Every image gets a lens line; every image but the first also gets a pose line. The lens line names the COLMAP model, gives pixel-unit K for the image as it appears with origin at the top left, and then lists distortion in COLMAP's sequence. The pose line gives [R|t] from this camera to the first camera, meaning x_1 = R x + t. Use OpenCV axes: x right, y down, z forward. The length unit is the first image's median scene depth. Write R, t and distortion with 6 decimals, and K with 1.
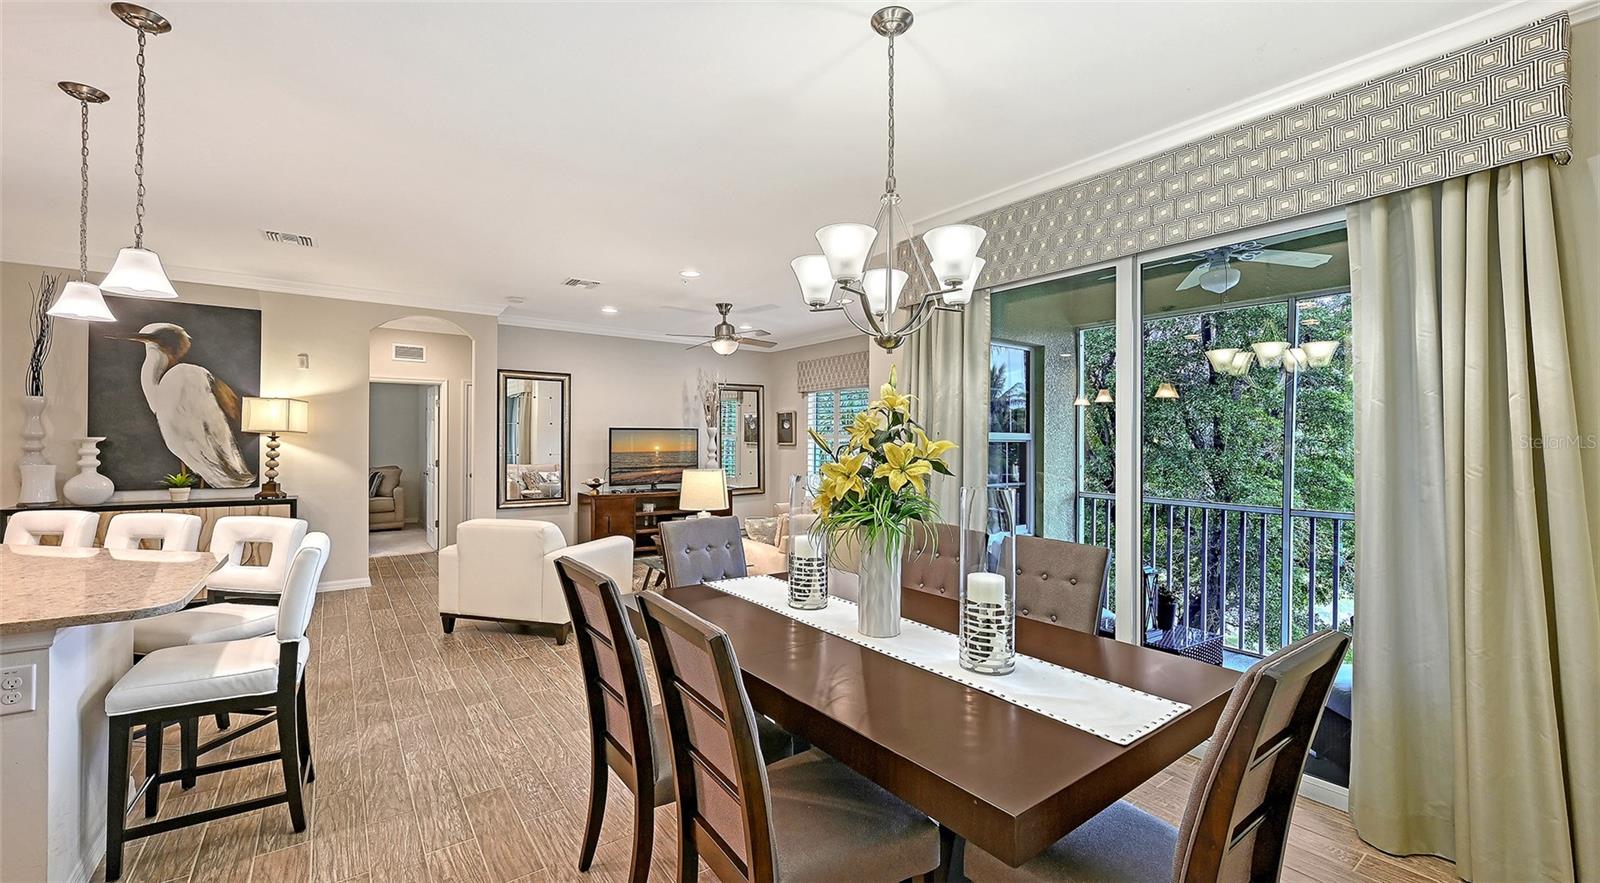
lens RADIAL K [[632.7, 0, 795.9], [0, 632.7, 441.5], [0, 0, 1]] dist [-0.003515, 0.000173]
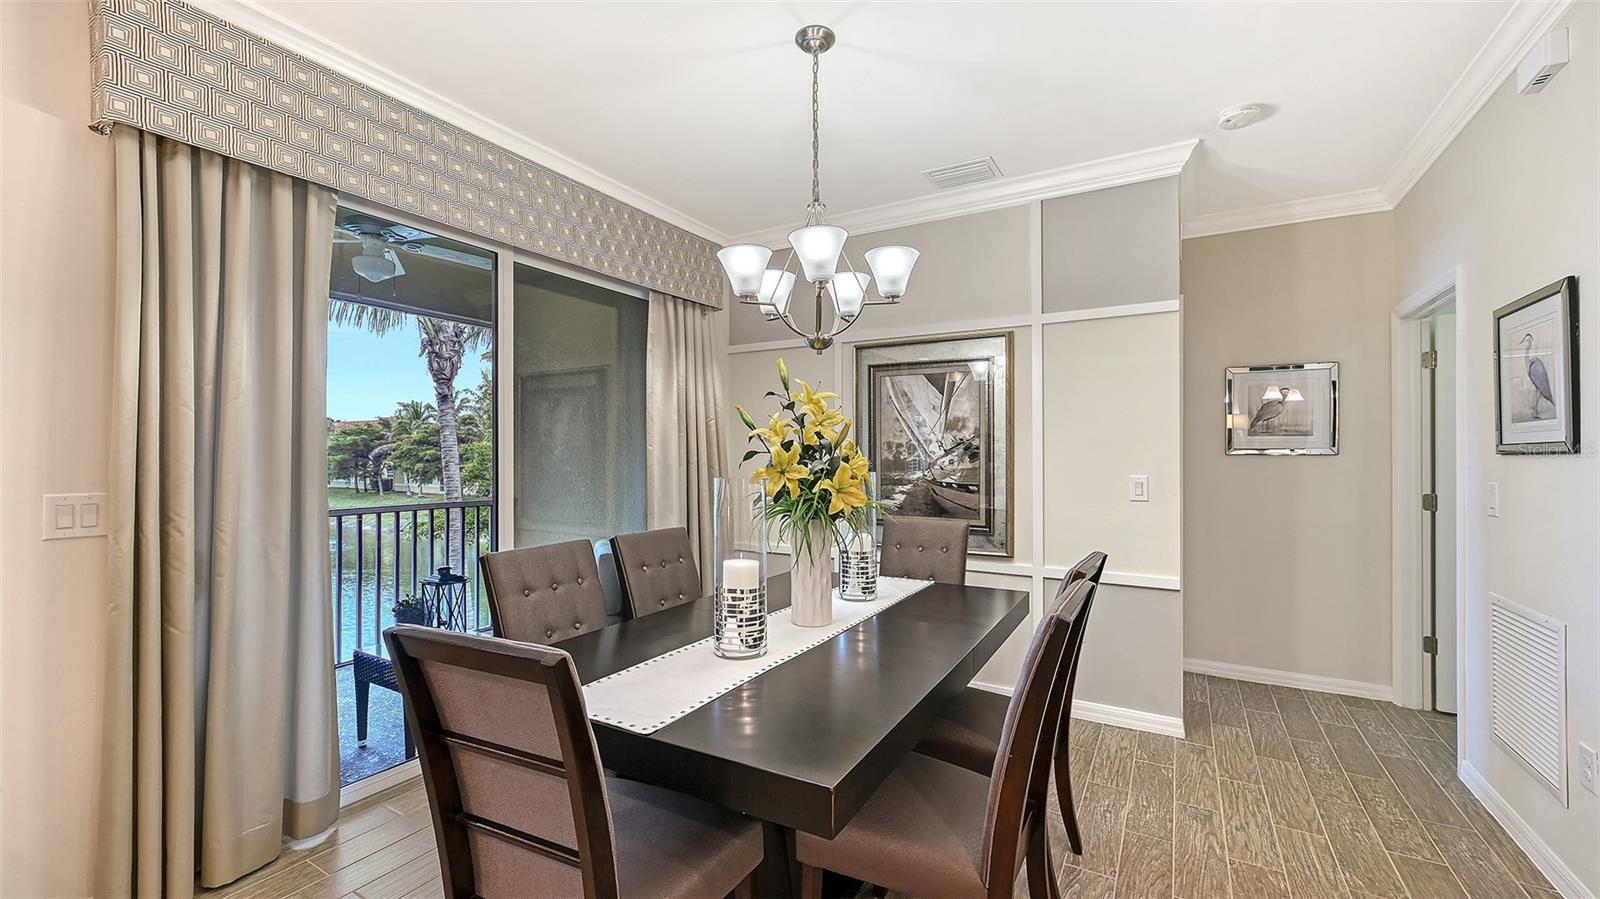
lens RADIAL K [[639.5, 0, 810.8], [0, 639.5, 452.5], [0, 0, 1]] dist [-0.001170, 0.001050]
pose [[-0.400511, -0.004100, 0.916283, -0.314757], [-0.005248, 0.999984, 0.002180, 0.008342], [-0.916277, -0.003935, -0.400526, 0.552353]]
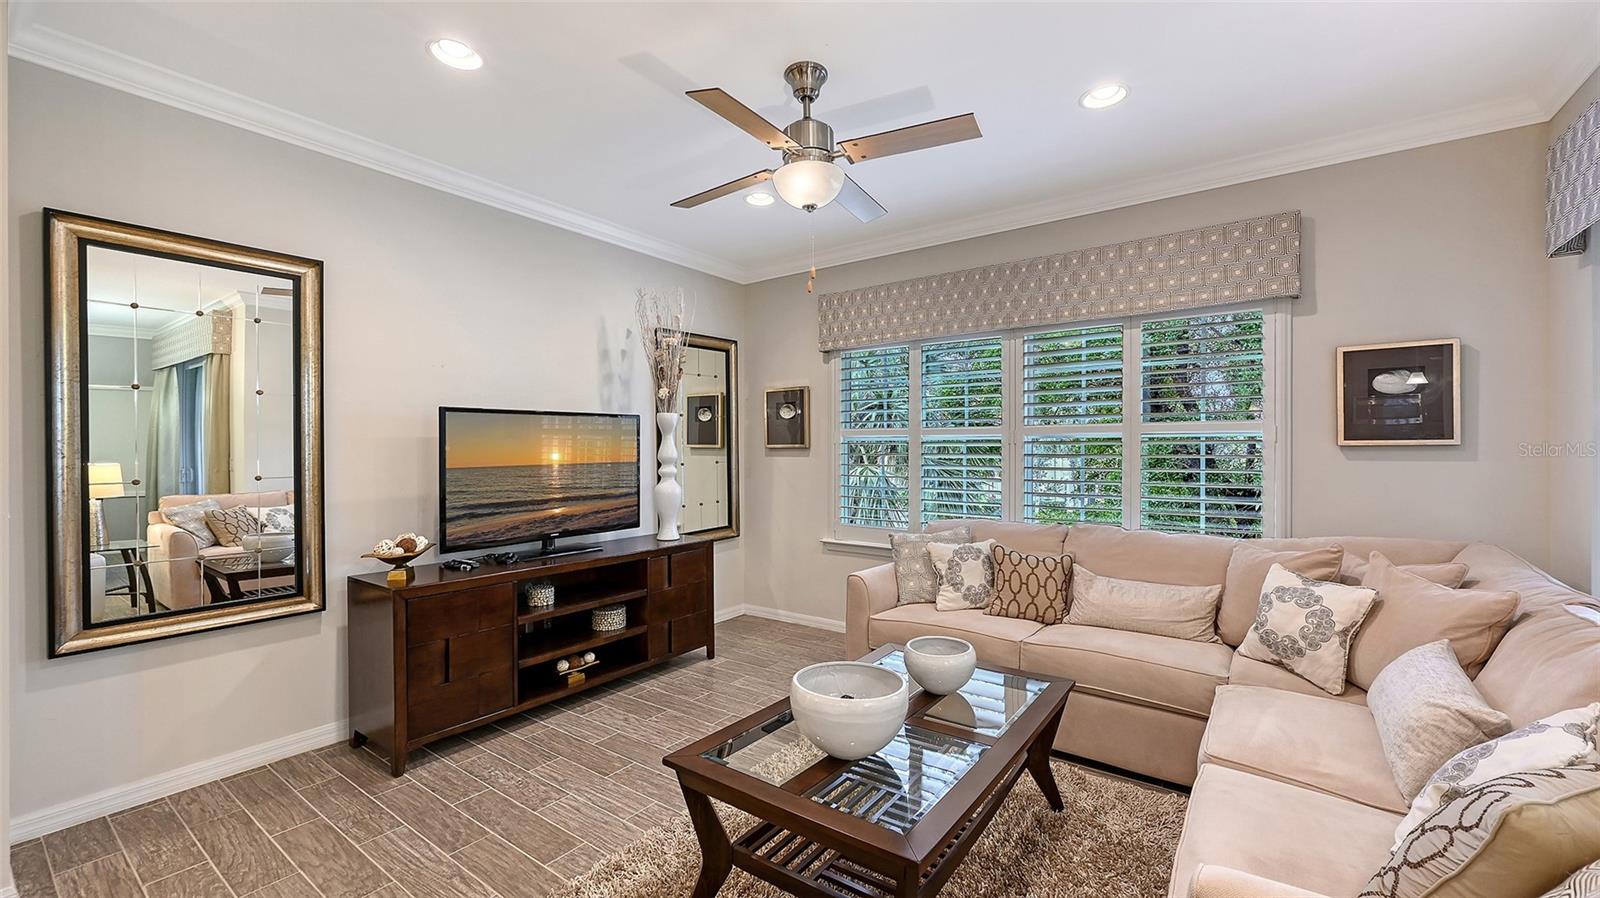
lens RADIAL K [[639.5, 0, 806.6], [0, 639.5, 450.6], [0, 0, 1]] dist [-0.001170, 0.001050]
pose [[0.953098, -0.008486, 0.302543, -0.276516], [0.007611, 0.999963, 0.004073, 0.008322], [-0.302566, -0.001579, 0.953127, 0.770341]]
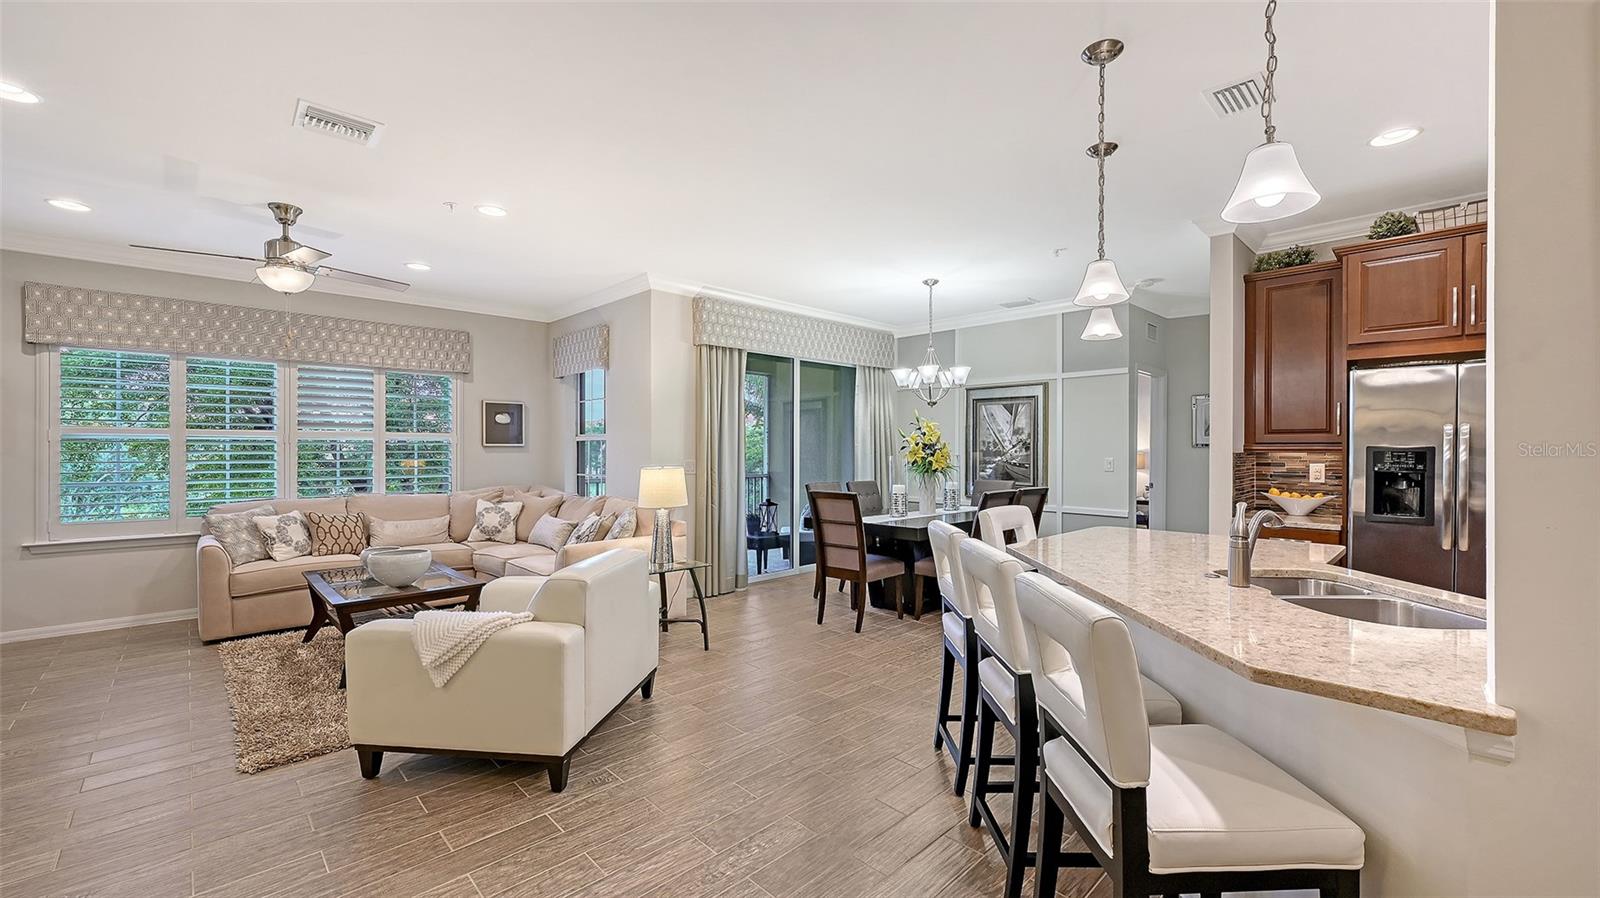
lens RADIAL K [[639.5, 0, 807.7], [0, 639.5, 448.5], [0, 0, 1]] dist [-0.001170, 0.001050]
pose [[-0.137075, -0.007399, 0.990533, -0.936701], [-0.001479, 0.999973, 0.007265, 0.004689], [-0.990560, -0.000469, -0.137082, 0.722690]]
